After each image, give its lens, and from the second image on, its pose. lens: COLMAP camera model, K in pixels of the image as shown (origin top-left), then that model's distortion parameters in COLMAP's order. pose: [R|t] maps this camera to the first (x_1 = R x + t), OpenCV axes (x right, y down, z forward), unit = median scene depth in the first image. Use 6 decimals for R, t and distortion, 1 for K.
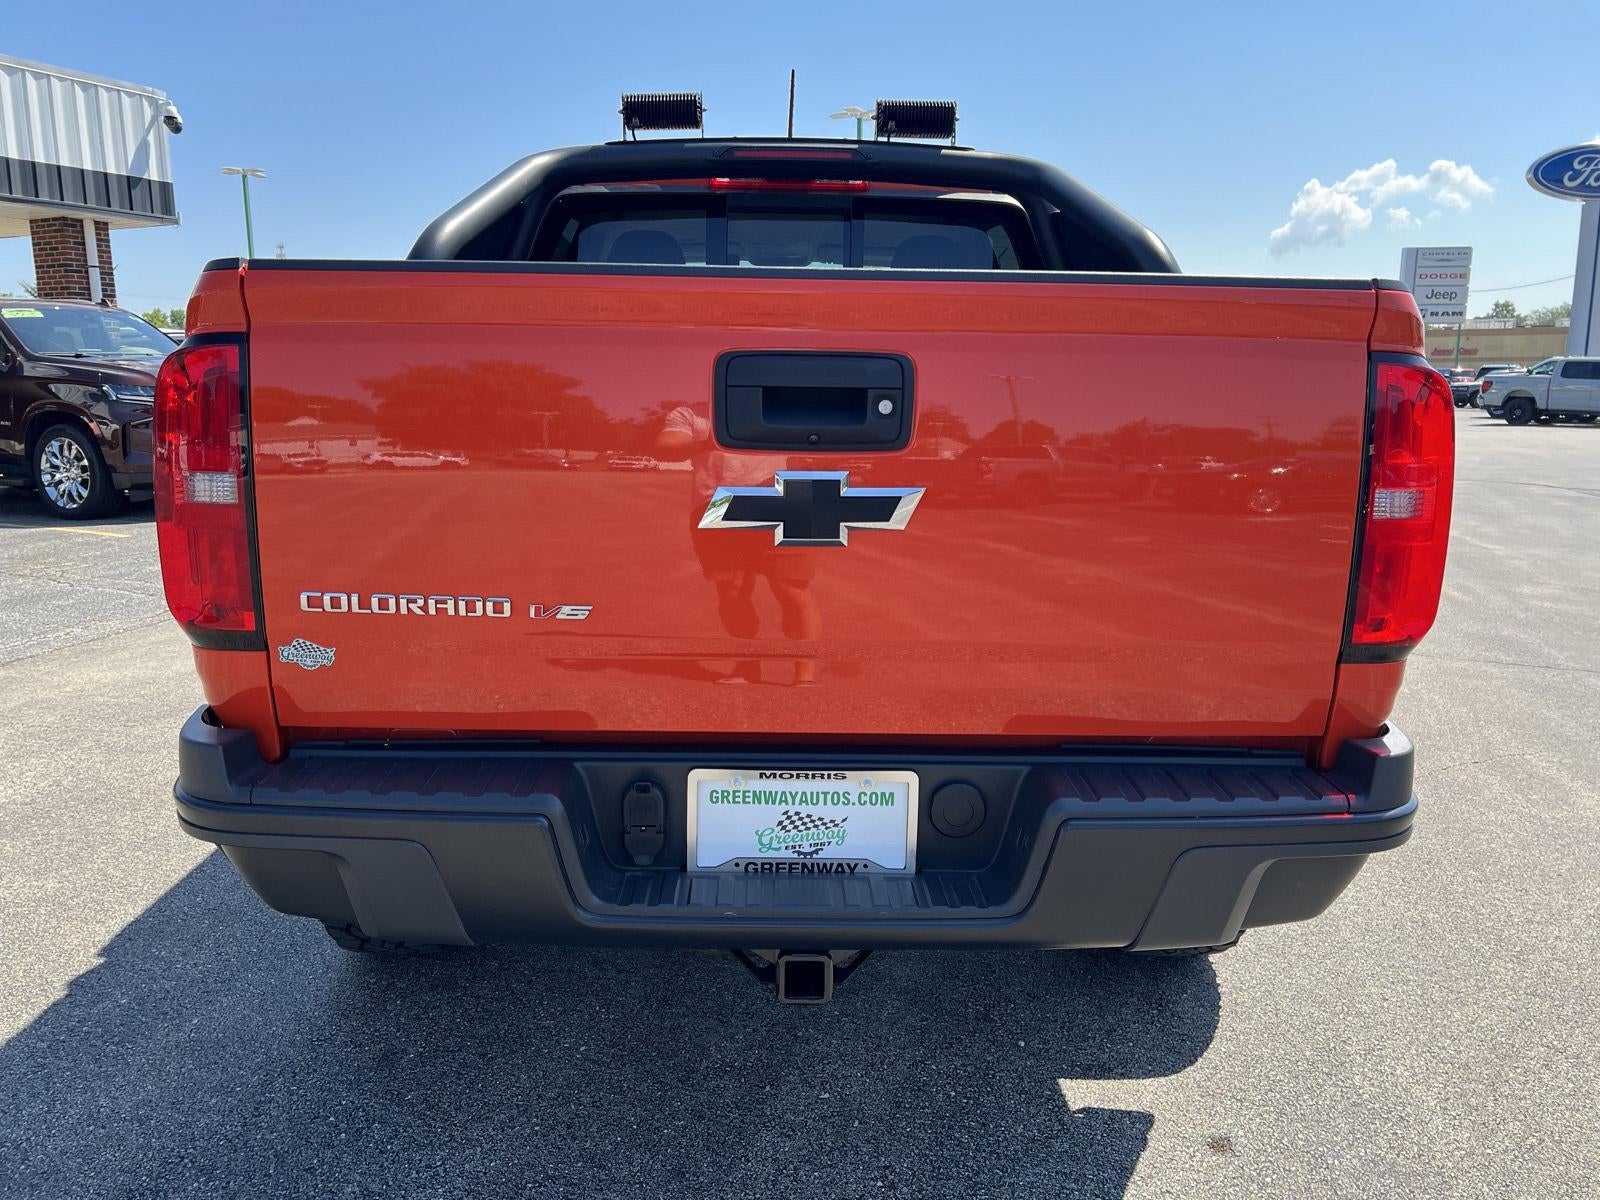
lens RADIAL K [[1193.2, 0, 790.2], [0, 1193.2, 612.3], [0, 0, 1]] dist [0.046719, -0.049351]
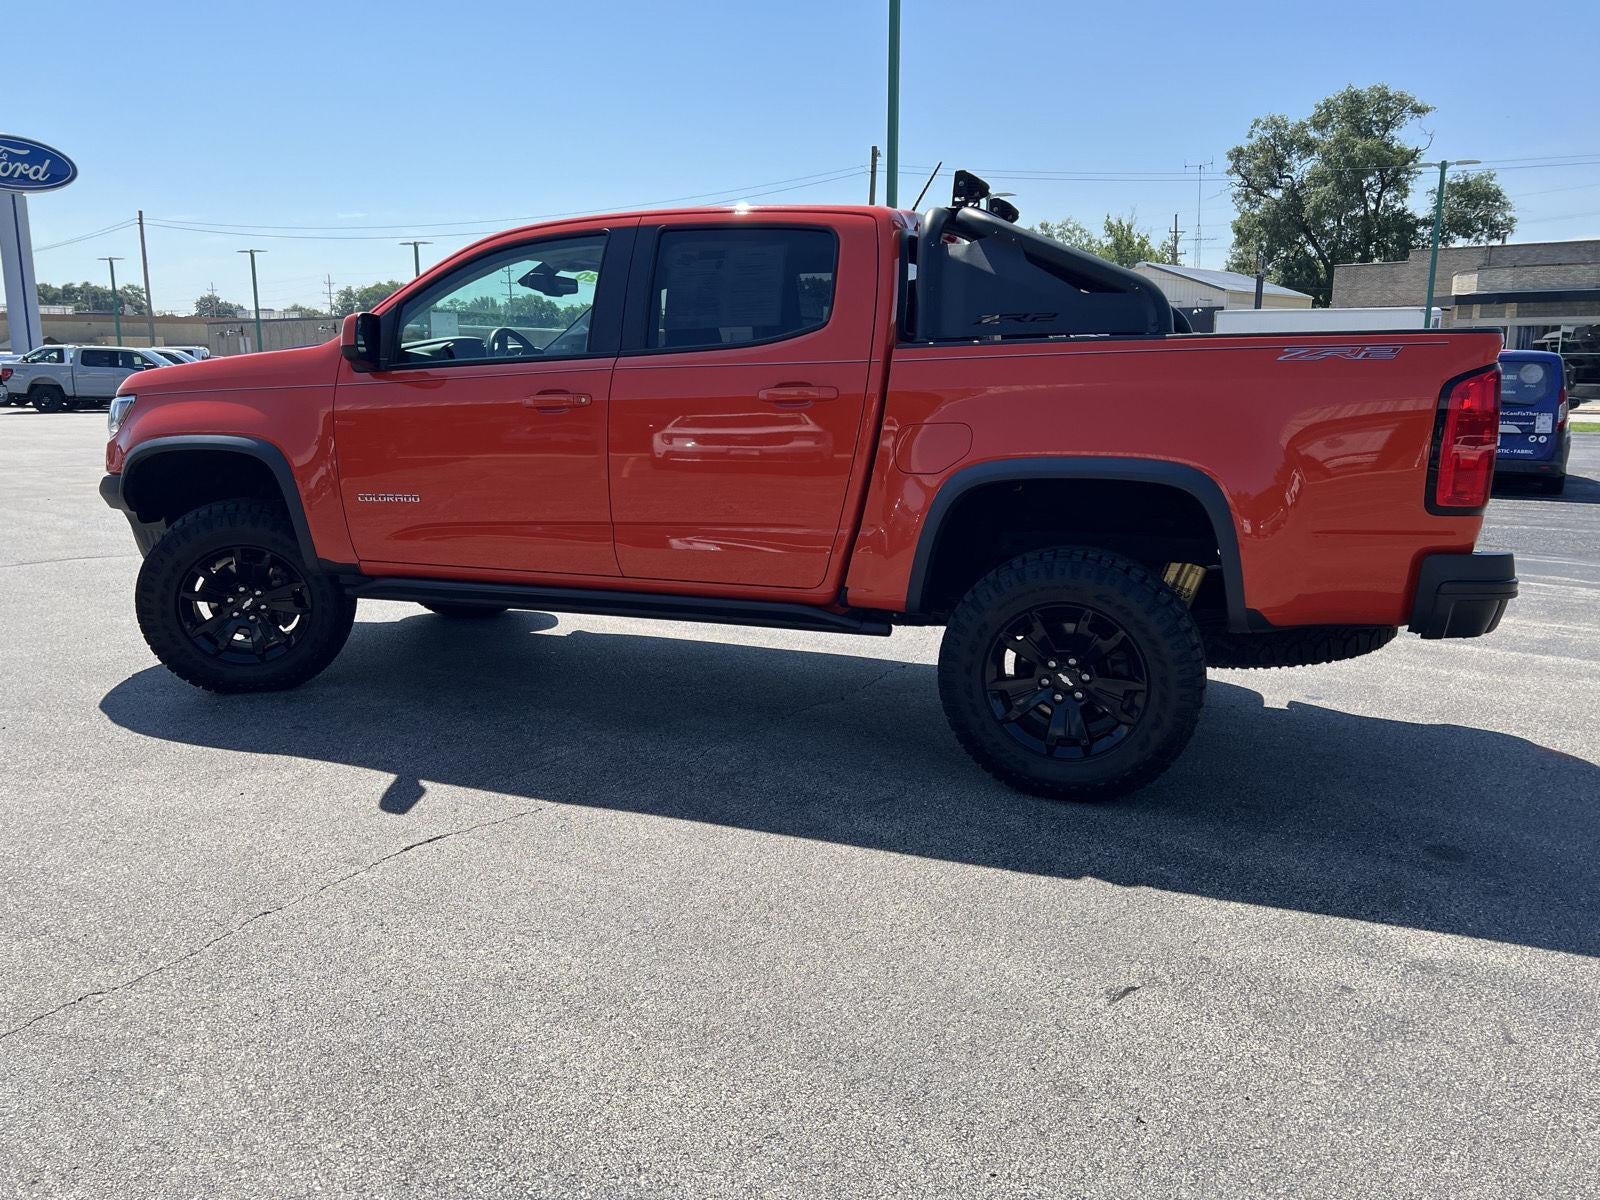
lens RADIAL K [[1193.2, 0, 788.5], [0, 1193.2, 606.0], [0, 0, 1]] dist [0.046719, -0.049351]
pose [[0.369145, -0.181662, 0.911444, -2.084453], [0.175139, 0.976737, 0.123742, -0.207337], [-0.912720, 0.113950, 0.392373, 0.949090]]
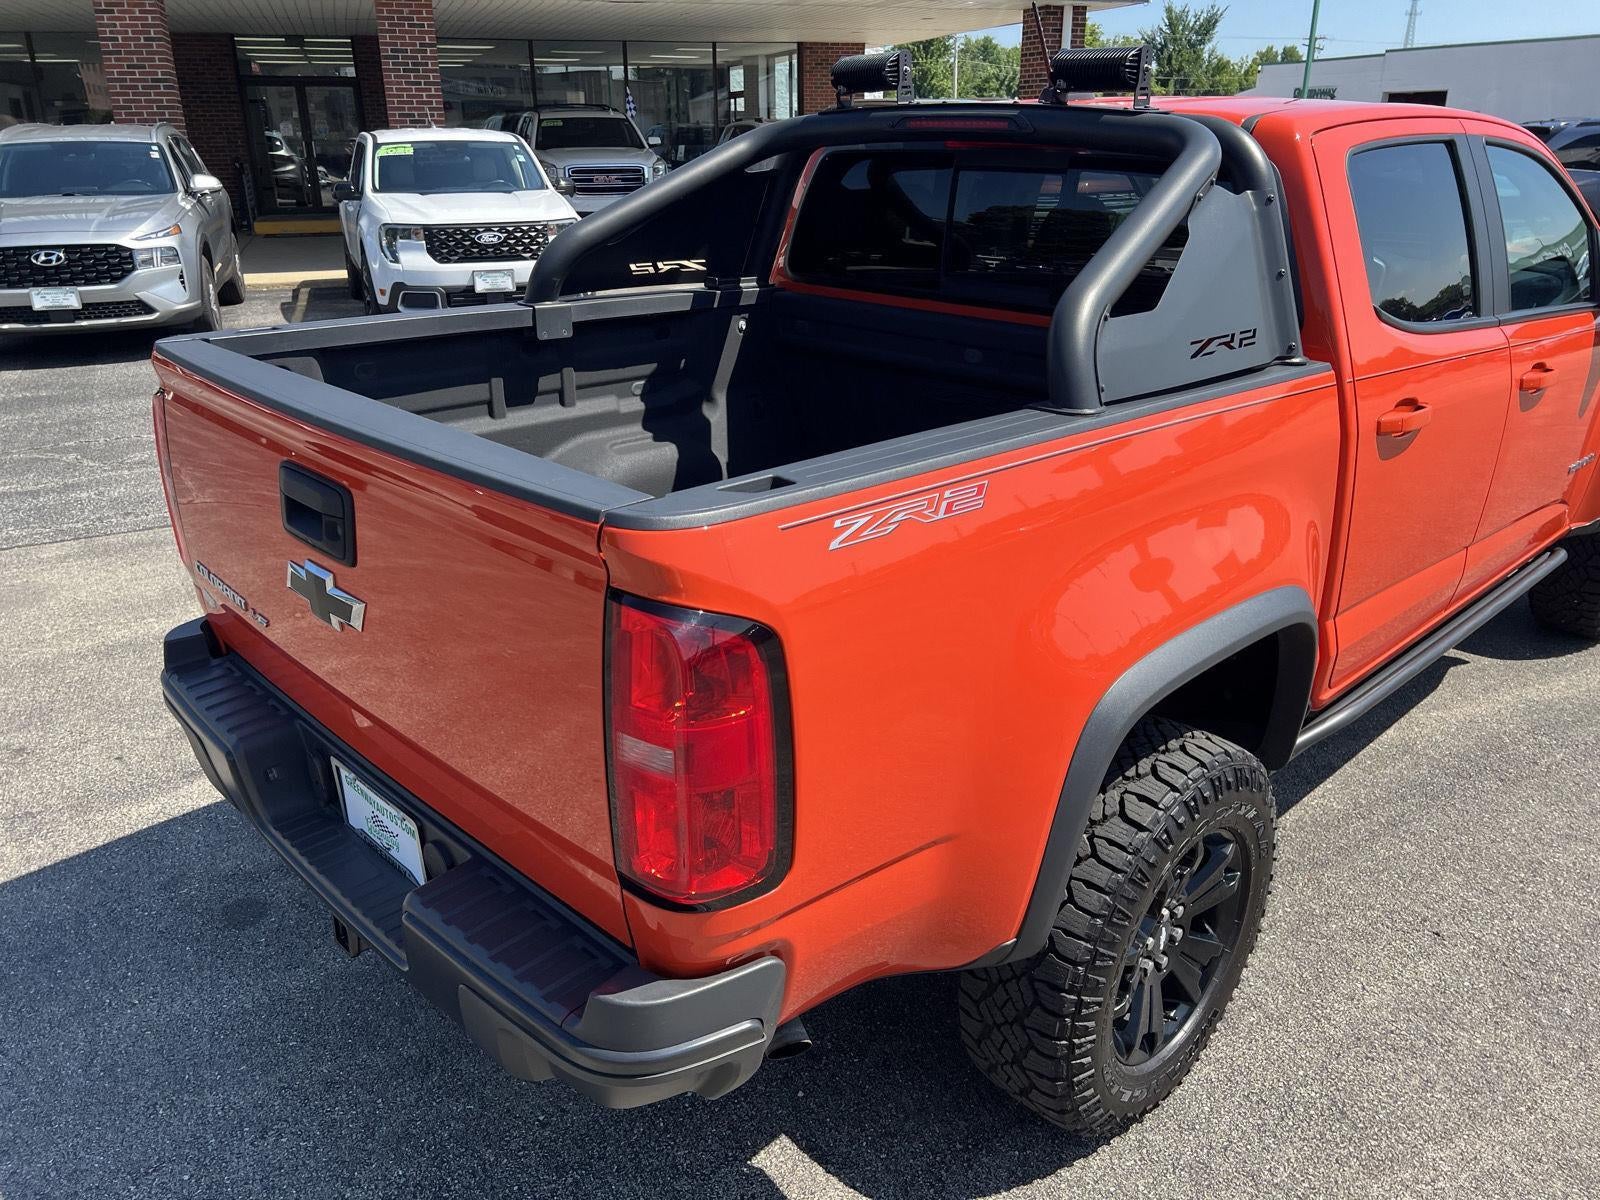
lens RADIAL K [[1193.2, 0, 798.3], [0, 1193.2, 611.5], [0, 0, 1]] dist [0.046719, -0.049351]
pose [[0.685050, 0.272916, -0.675443, 0.842619], [-0.136559, 0.958847, 0.248925, -0.317676], [0.715583, -0.078288, 0.694127, 0.347061]]
